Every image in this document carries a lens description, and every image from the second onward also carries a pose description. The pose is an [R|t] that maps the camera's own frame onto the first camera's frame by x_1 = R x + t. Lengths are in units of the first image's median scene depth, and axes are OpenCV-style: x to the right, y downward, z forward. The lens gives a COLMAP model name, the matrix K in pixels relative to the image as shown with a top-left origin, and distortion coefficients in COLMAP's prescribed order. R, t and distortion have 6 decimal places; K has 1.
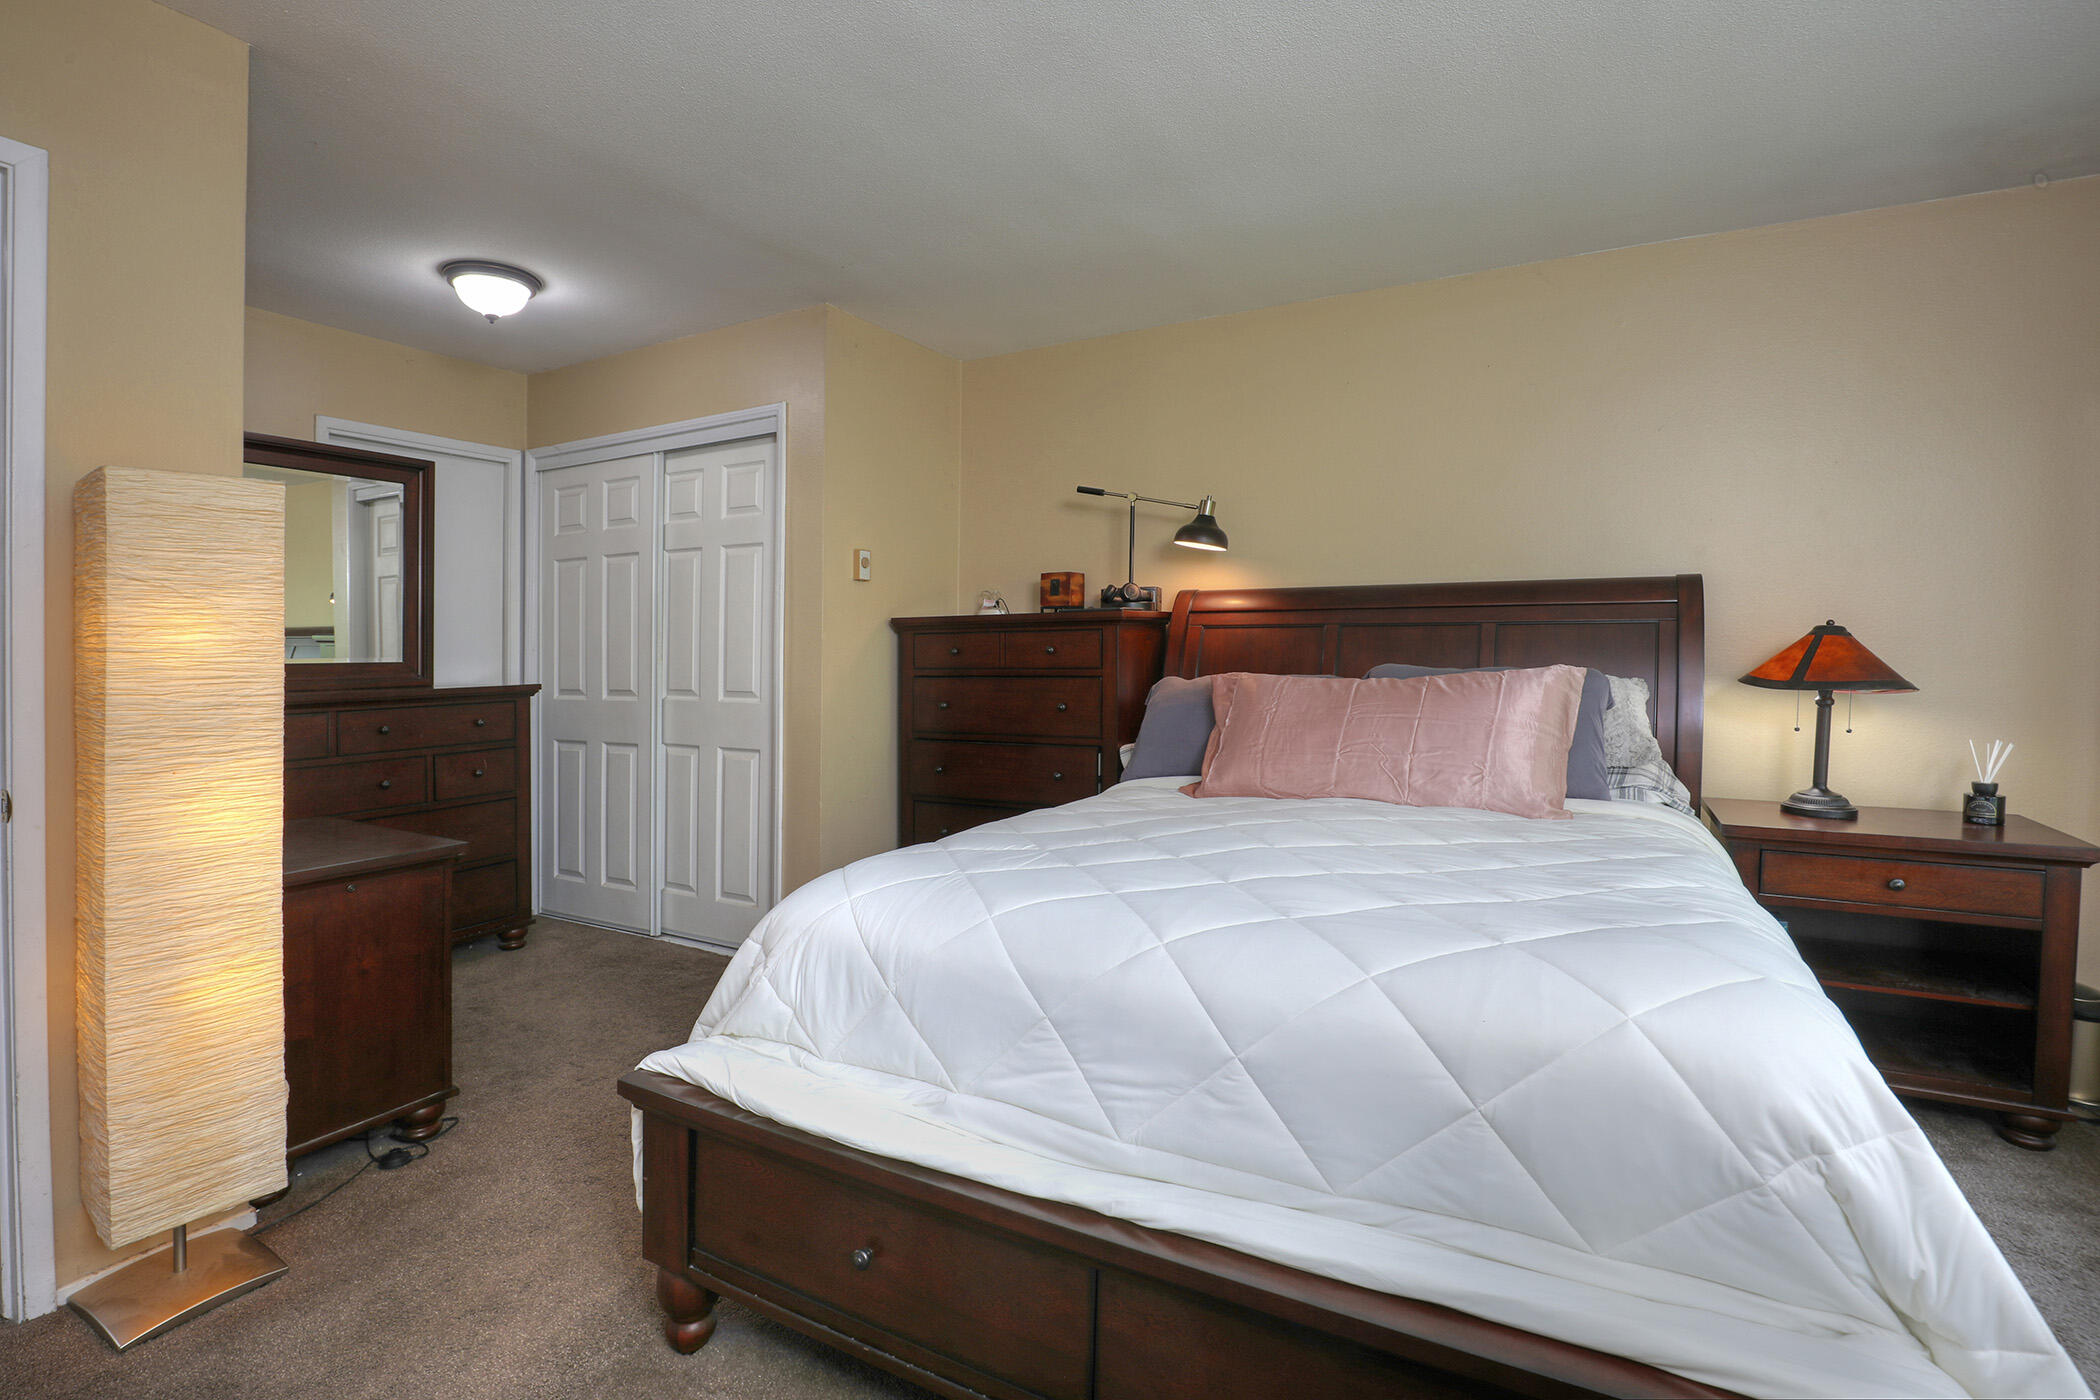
lens RADIAL K [[981.3, 0, 1046.1], [0, 981.3, 656.9], [0, 0, 1]] dist [-0.031191, 0.000340]
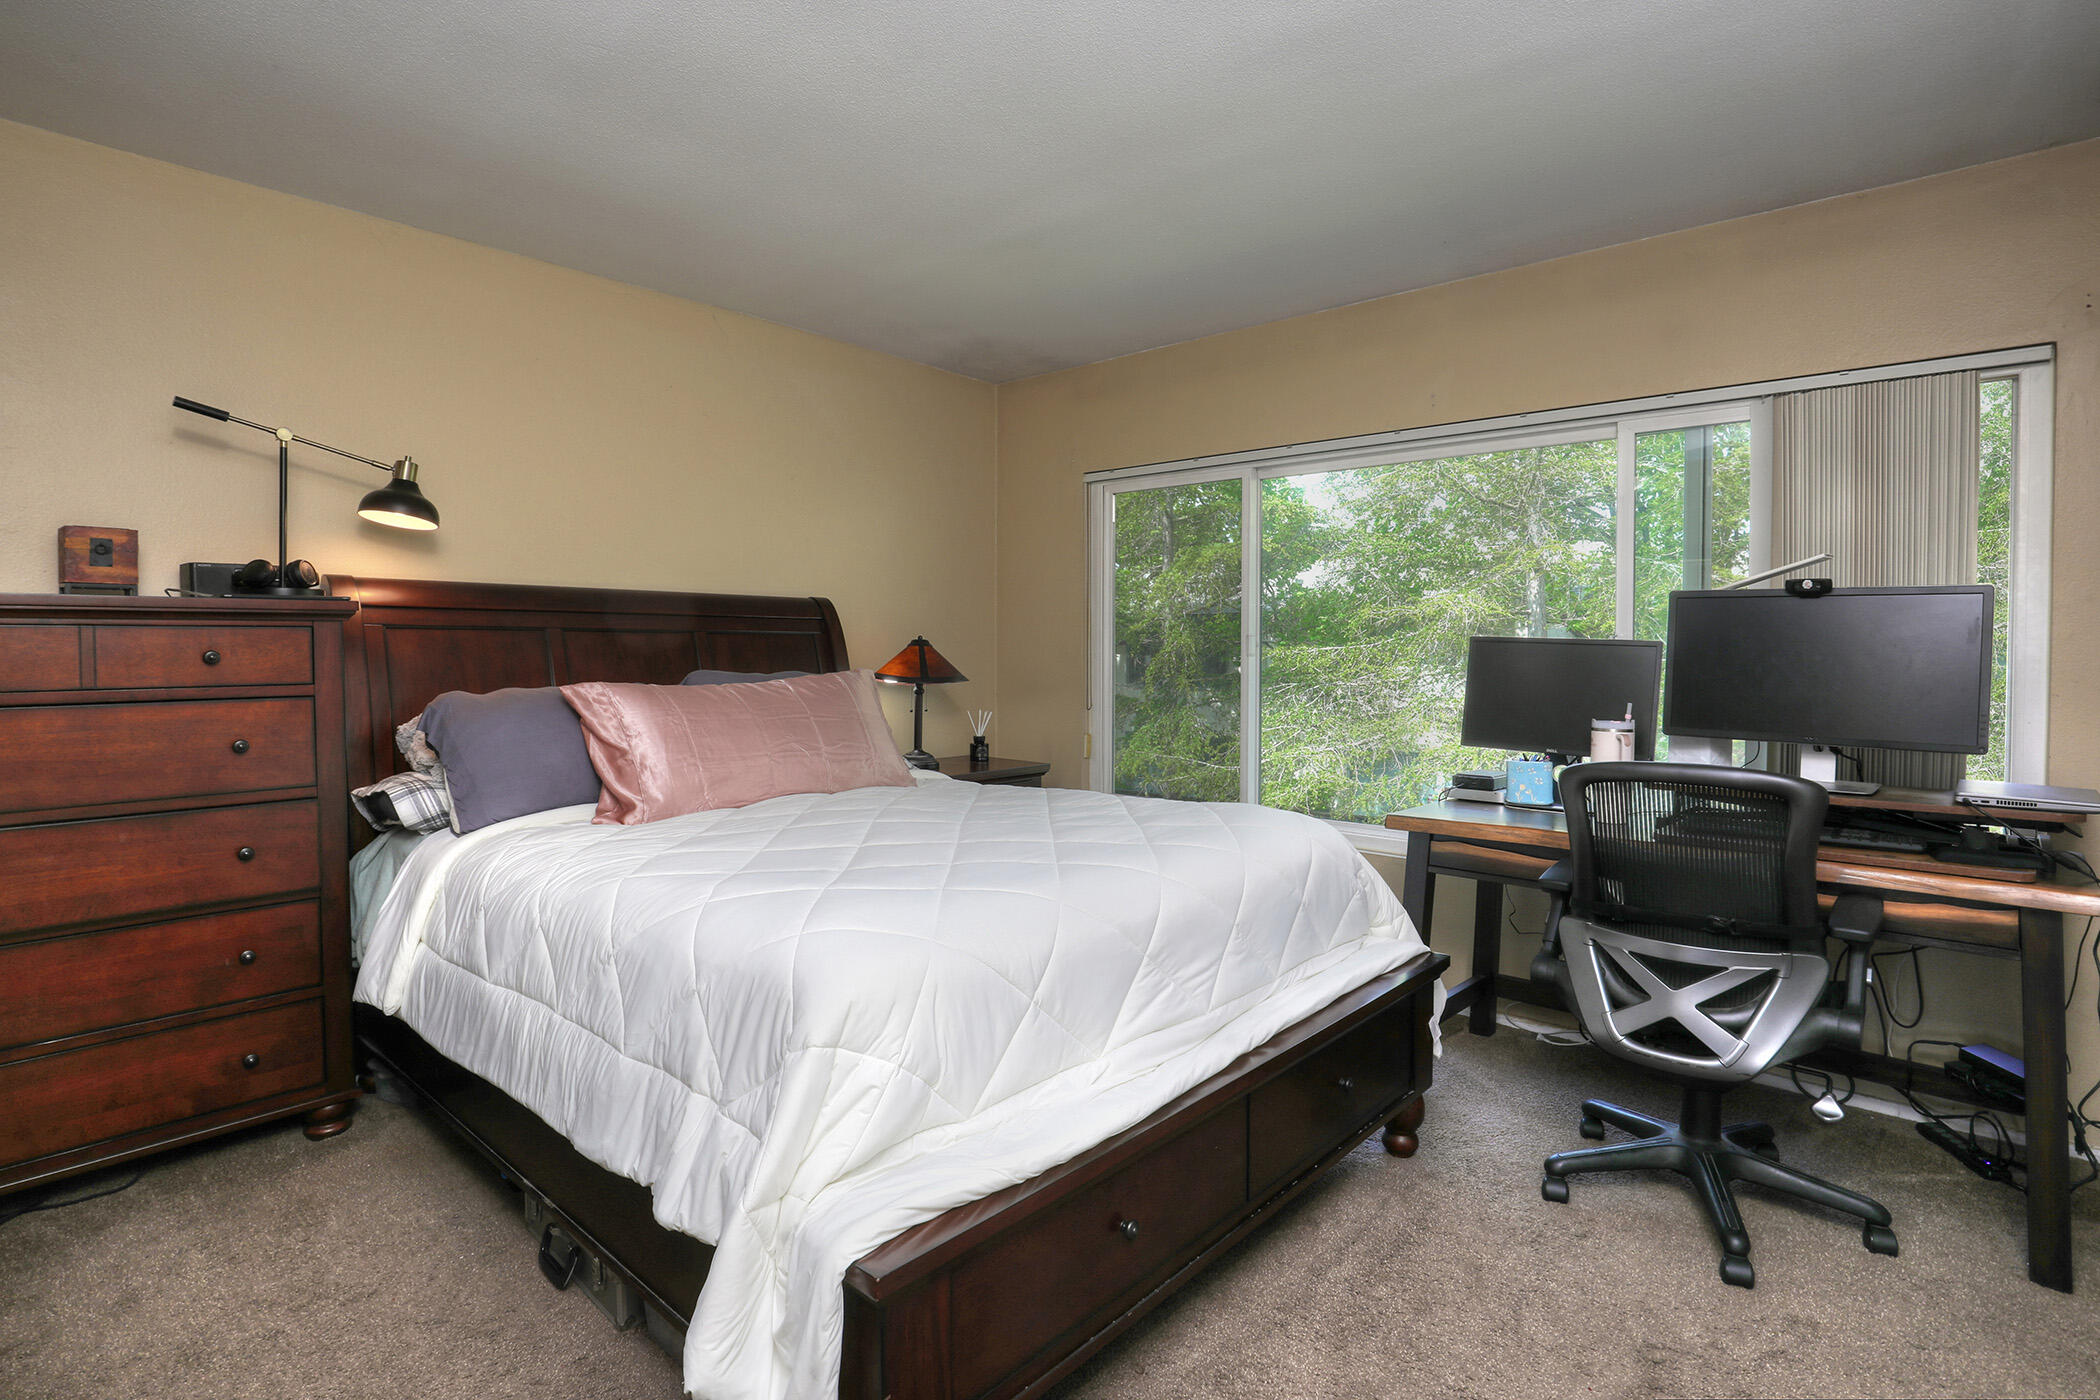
lens RADIAL K [[1032.2, 0, 1053.9], [0, 1032.2, 661.4], [0, 0, 1]] dist [-0.000171, -0.000219]
pose [[0.227571, -0.005054, 0.973748, -0.510995], [0.009175, 0.999953, 0.003046, -0.001407], [-0.973718, 0.008241, 0.227607, 0.322696]]
